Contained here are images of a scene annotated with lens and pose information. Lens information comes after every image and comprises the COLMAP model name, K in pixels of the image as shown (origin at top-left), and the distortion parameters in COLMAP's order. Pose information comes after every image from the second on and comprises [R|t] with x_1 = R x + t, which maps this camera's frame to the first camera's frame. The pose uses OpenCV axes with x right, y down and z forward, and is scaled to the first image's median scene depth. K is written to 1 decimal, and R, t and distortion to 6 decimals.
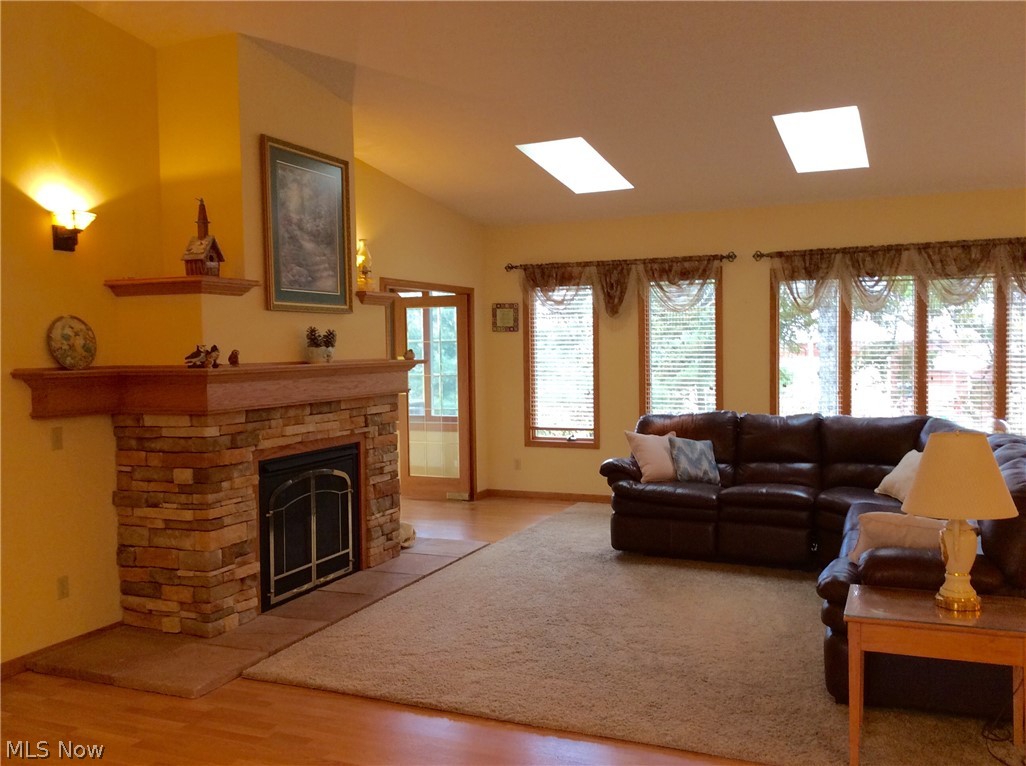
lens RADIAL K [[913.5, 0, 558.9], [0, 913.5, 382.0], [0, 0, 1]] dist [0.120525, -0.159111]
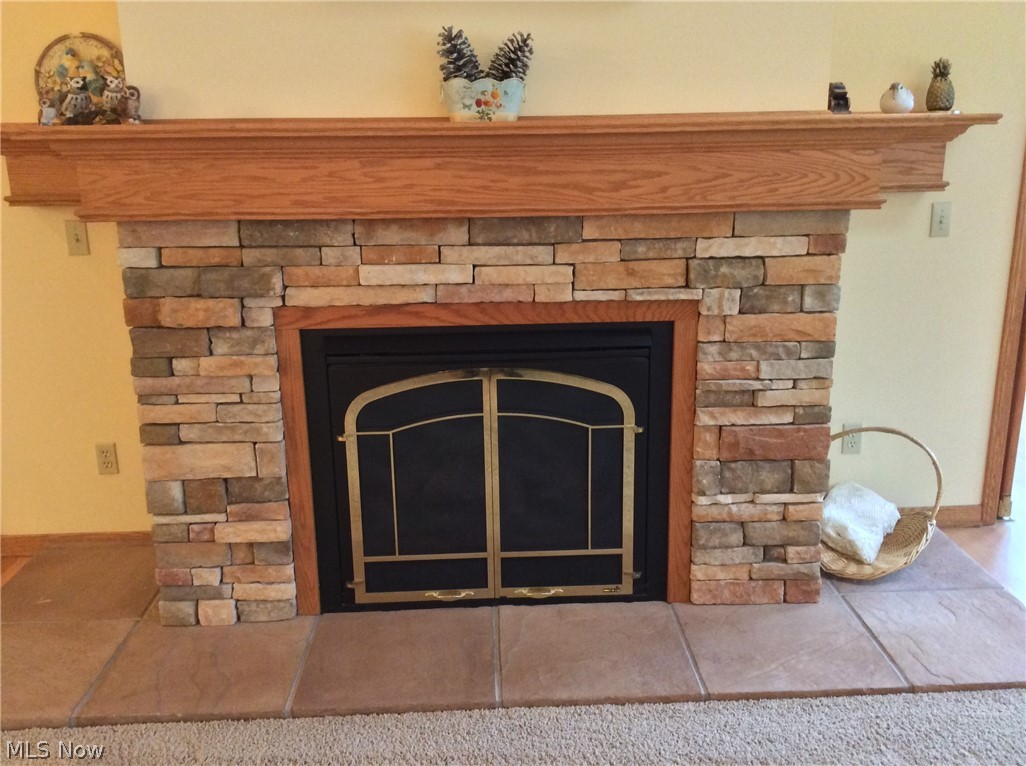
lens RADIAL K [[913.5, 0, 558.9], [0, 913.5, 382.0], [0, 0, 1]] dist [0.120525, -0.159111]
pose [[0.384956, 0.248339, -0.888897, 0.148061], [-0.028535, 0.965861, 0.257483, -0.014703], [0.922494, -0.073755, 0.378900, 0.838539]]
